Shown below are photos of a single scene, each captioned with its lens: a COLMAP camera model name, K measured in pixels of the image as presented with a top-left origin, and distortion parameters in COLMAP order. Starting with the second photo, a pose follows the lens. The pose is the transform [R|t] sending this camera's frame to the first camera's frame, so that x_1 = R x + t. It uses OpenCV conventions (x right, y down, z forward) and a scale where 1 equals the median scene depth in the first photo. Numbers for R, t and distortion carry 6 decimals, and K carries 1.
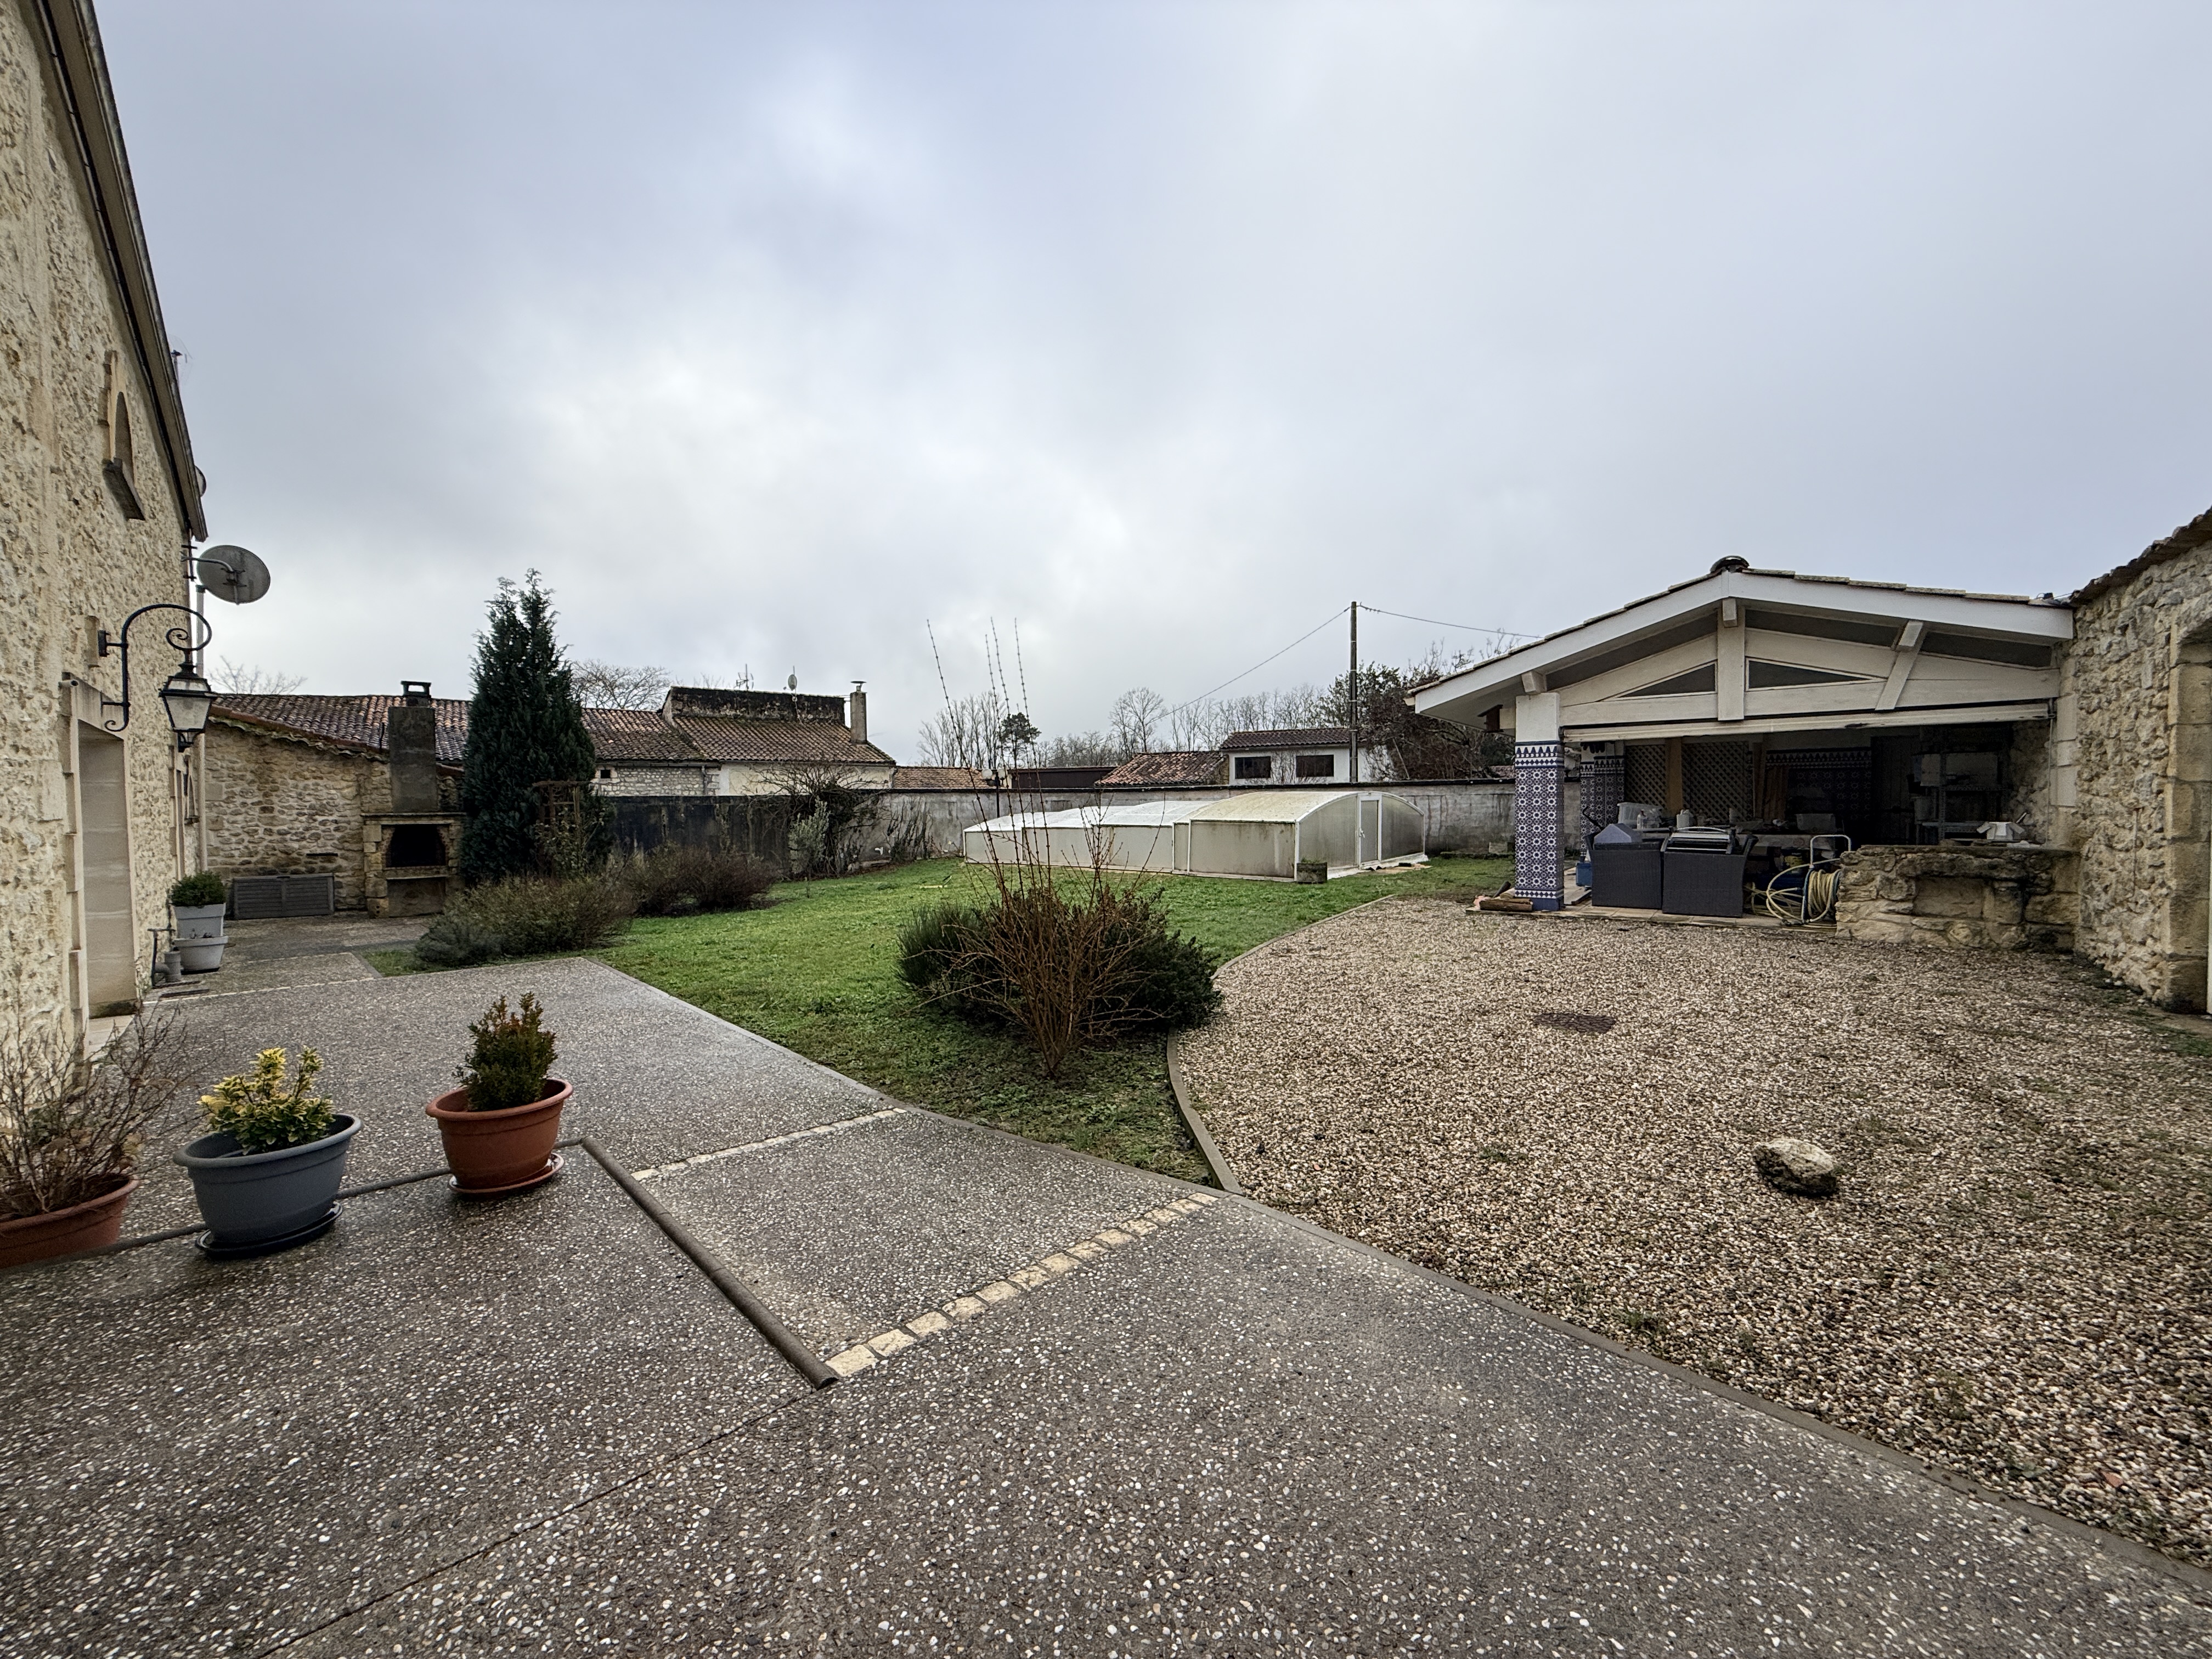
lens RADIAL K [[869.5, 0, 1105.1], [0, 869.5, 815.6], [0, 0, 1]] dist [0.011564, 0.000085]
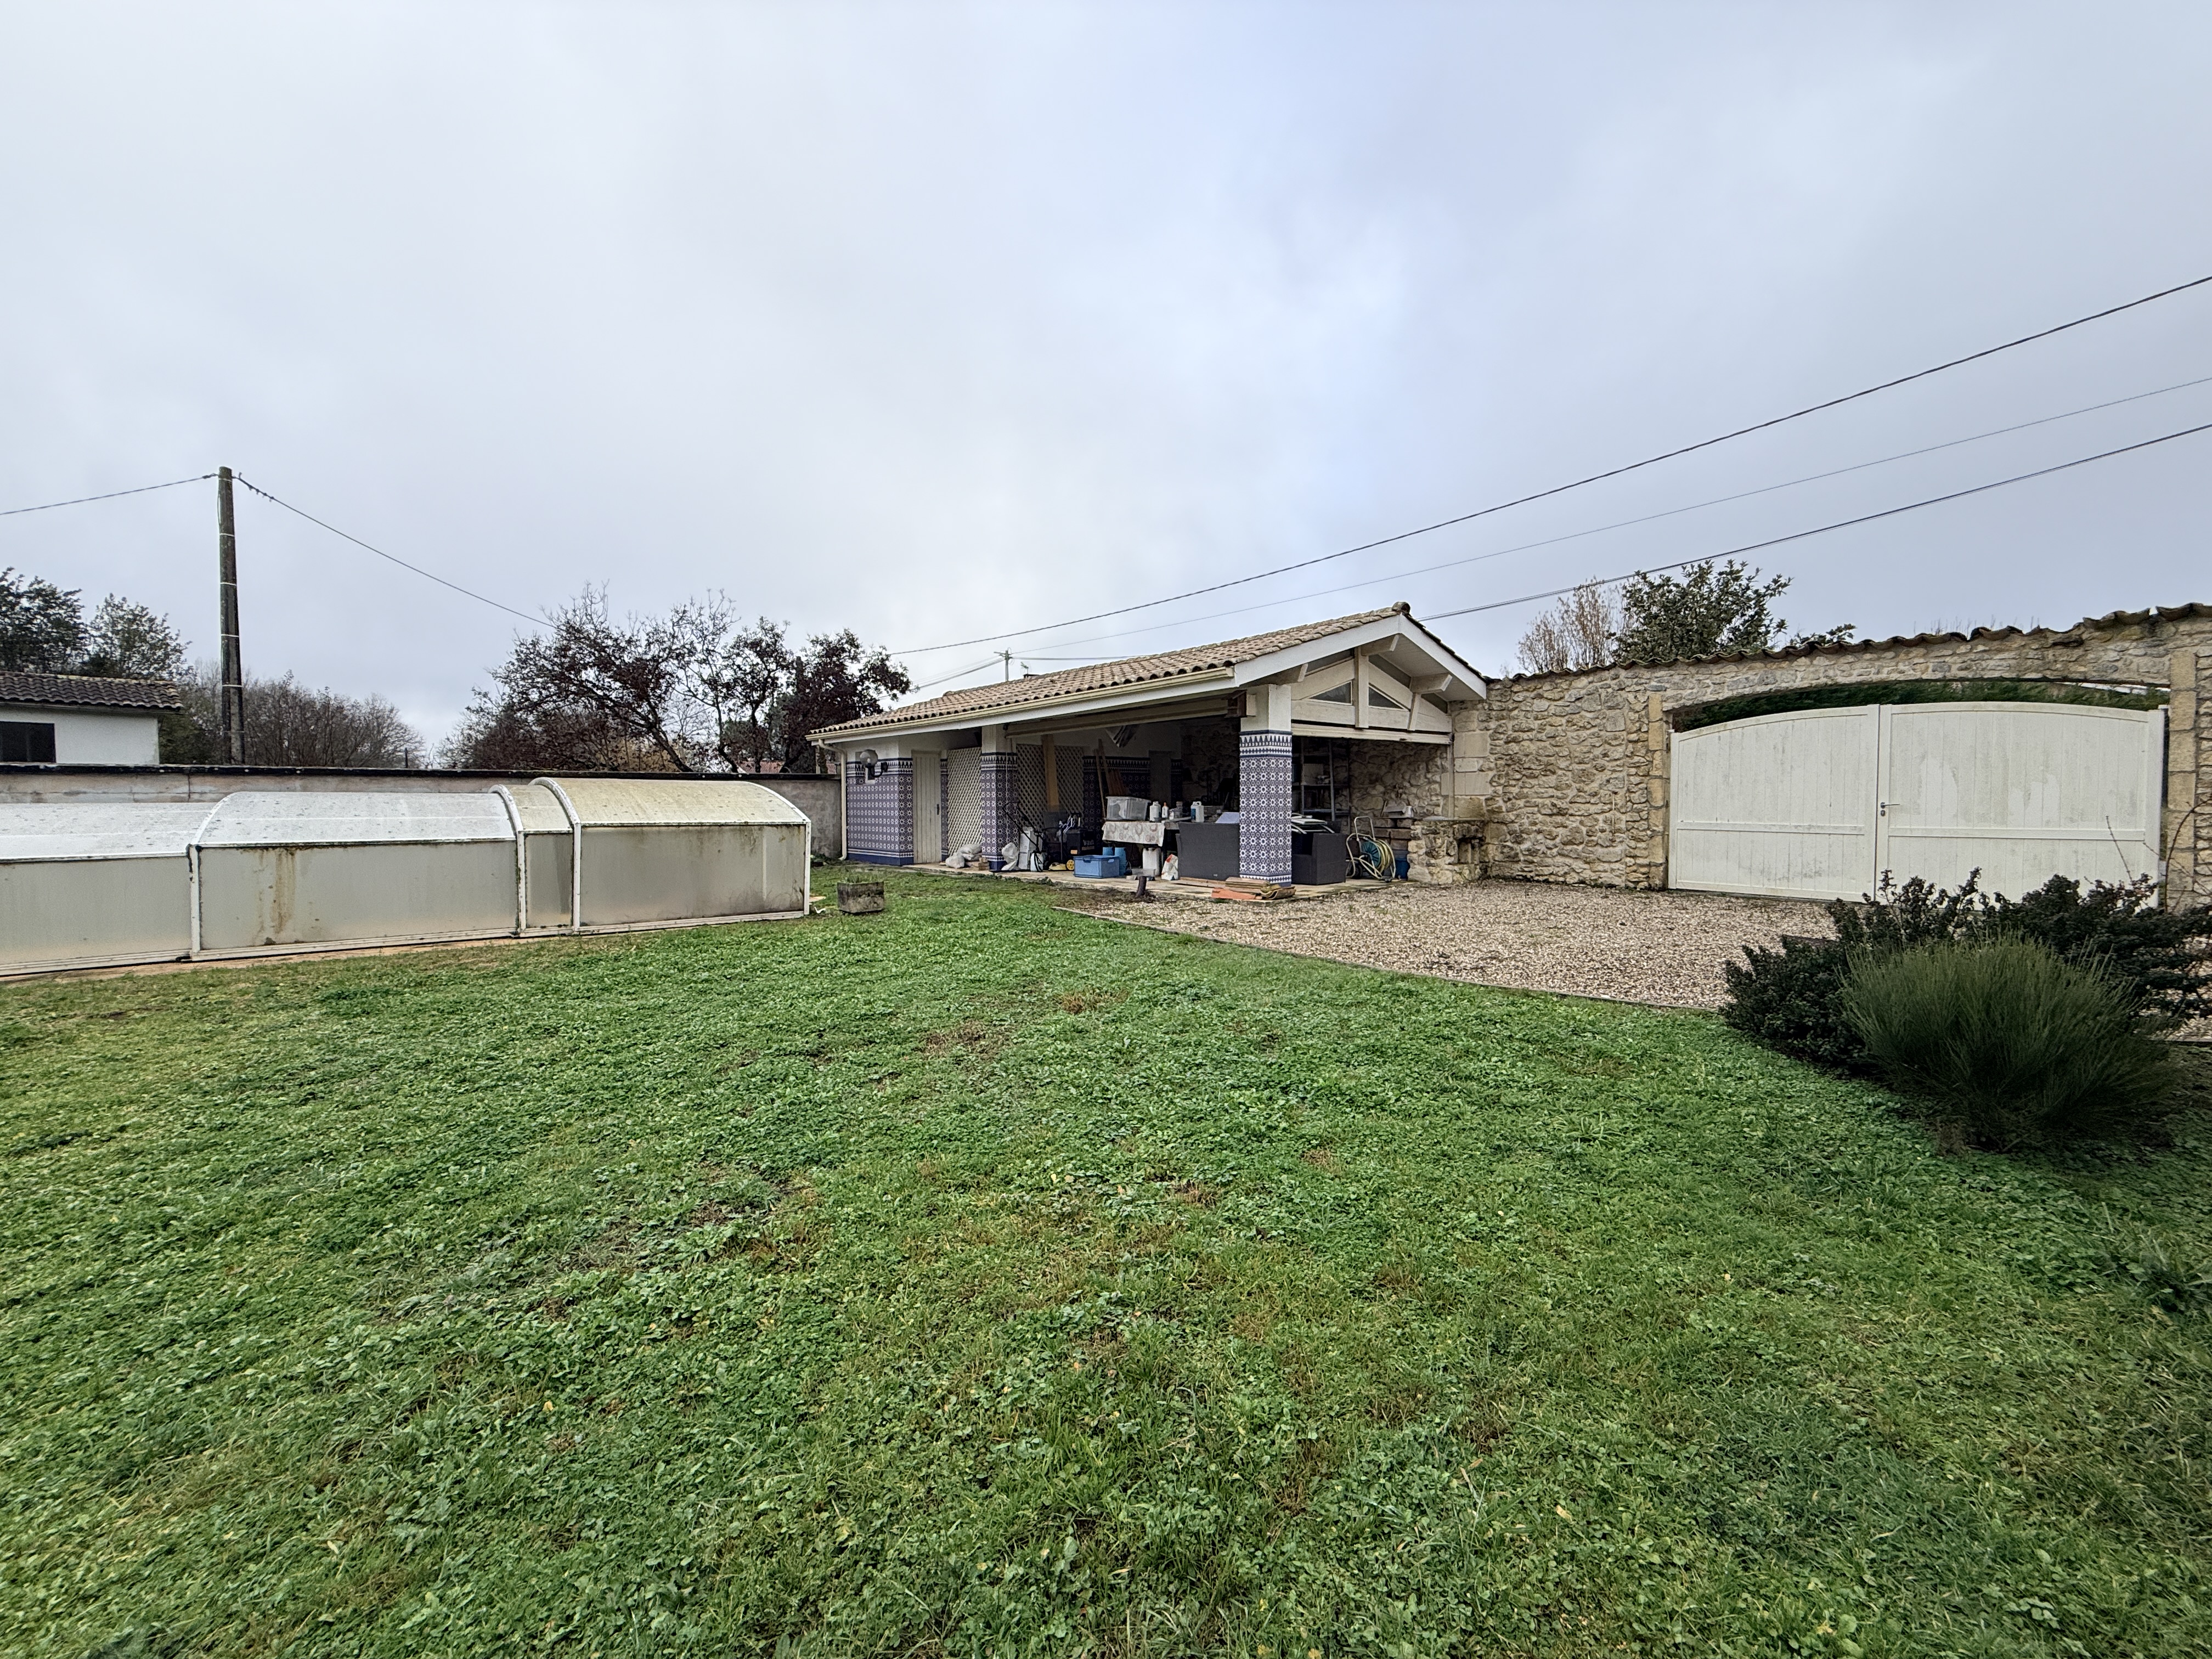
lens RADIAL K [[878.2, 0, 1111.8], [0, 878.2, 817.7], [0, 0, 1]] dist [-0.000064, 0.000168]
pose [[0.214846, -0.007186, 0.976622, -0.695125], [0.022731, 0.999739, 0.002356, 0.013126], [-0.976383, 0.021694, 0.214953, 1.199853]]
